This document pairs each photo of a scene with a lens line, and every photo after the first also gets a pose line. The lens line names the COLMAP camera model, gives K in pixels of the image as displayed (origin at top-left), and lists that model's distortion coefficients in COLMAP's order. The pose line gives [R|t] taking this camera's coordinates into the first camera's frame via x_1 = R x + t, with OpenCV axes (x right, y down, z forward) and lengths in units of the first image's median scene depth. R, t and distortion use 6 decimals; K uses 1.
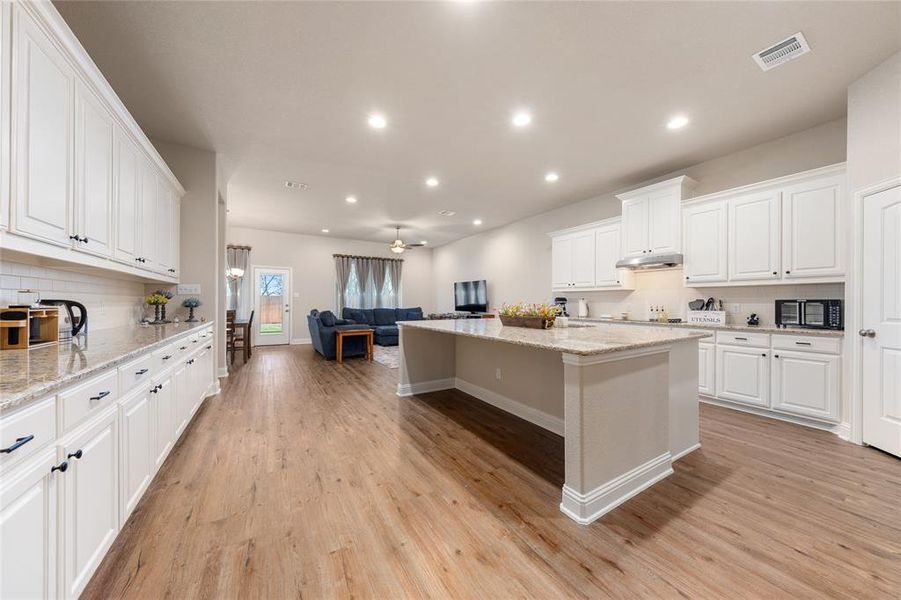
lens RADIAL K [[307.0, 0, 450.5], [0, 307.0, 300.0], [0, 0, 1]] dist [0.000271, 0.000095]
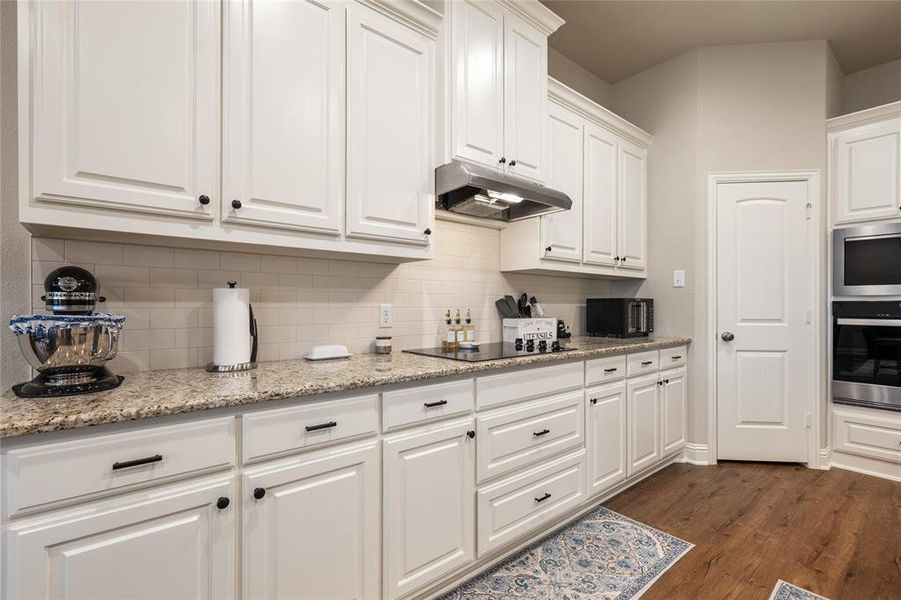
lens RADIAL K [[416.9, 0, 449.7], [0, 416.9, 305.9], [0, 0, 1]] dist [0.000948, 0.000242]
pose [[-0.151002, -0.005306, 0.988519, 0.215224], [-0.008518, 0.999955, 0.004066, 0.016013], [-0.988497, -0.007806, -0.151040, 1.553622]]
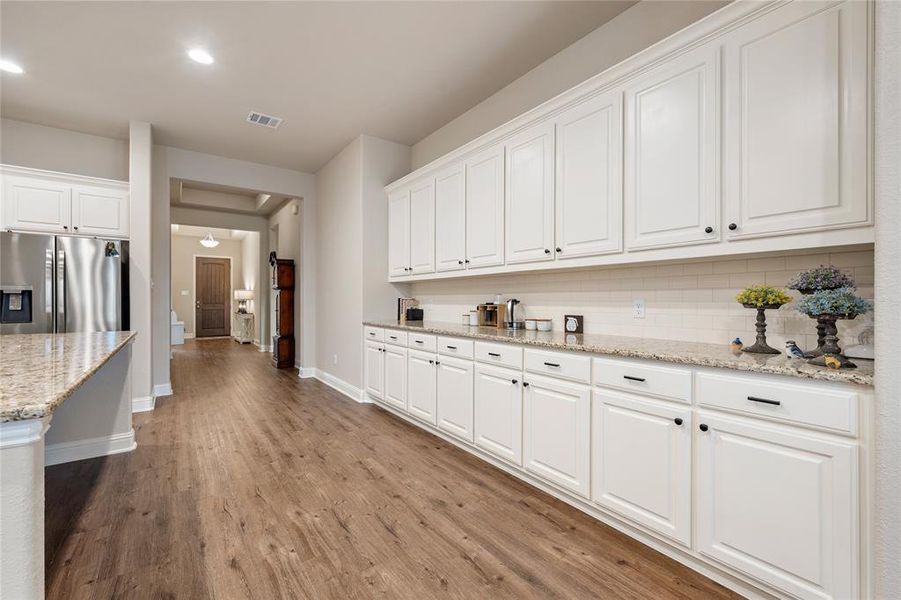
lens RADIAL K [[375.7, 0, 450.5], [0, 375.7, 300.0], [0, 0, 1]] dist [0.000573, 0.000162]
pose [[-0.995886, -0.002198, -0.090594, -0.499256], [-0.001501, 0.999969, -0.007761, 0.010676], [0.090608, -0.007593, -0.995858, 1.553339]]
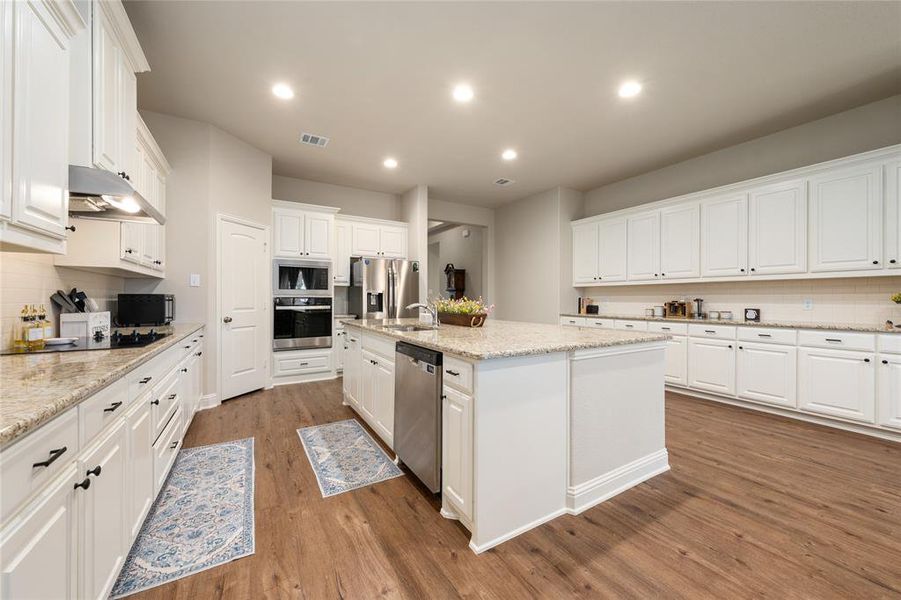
lens RADIAL K [[338.4, 0, 453.5], [0, 338.4, 299.2], [0, 0, 1]] dist [-0.000981, -0.000220]
pose [[-0.999985, -0.004277, 0.003490, 0.253068], [-0.004301, 0.999967, -0.006903, 0.016429], [-0.003461, -0.006918, -0.999970, 1.986392]]
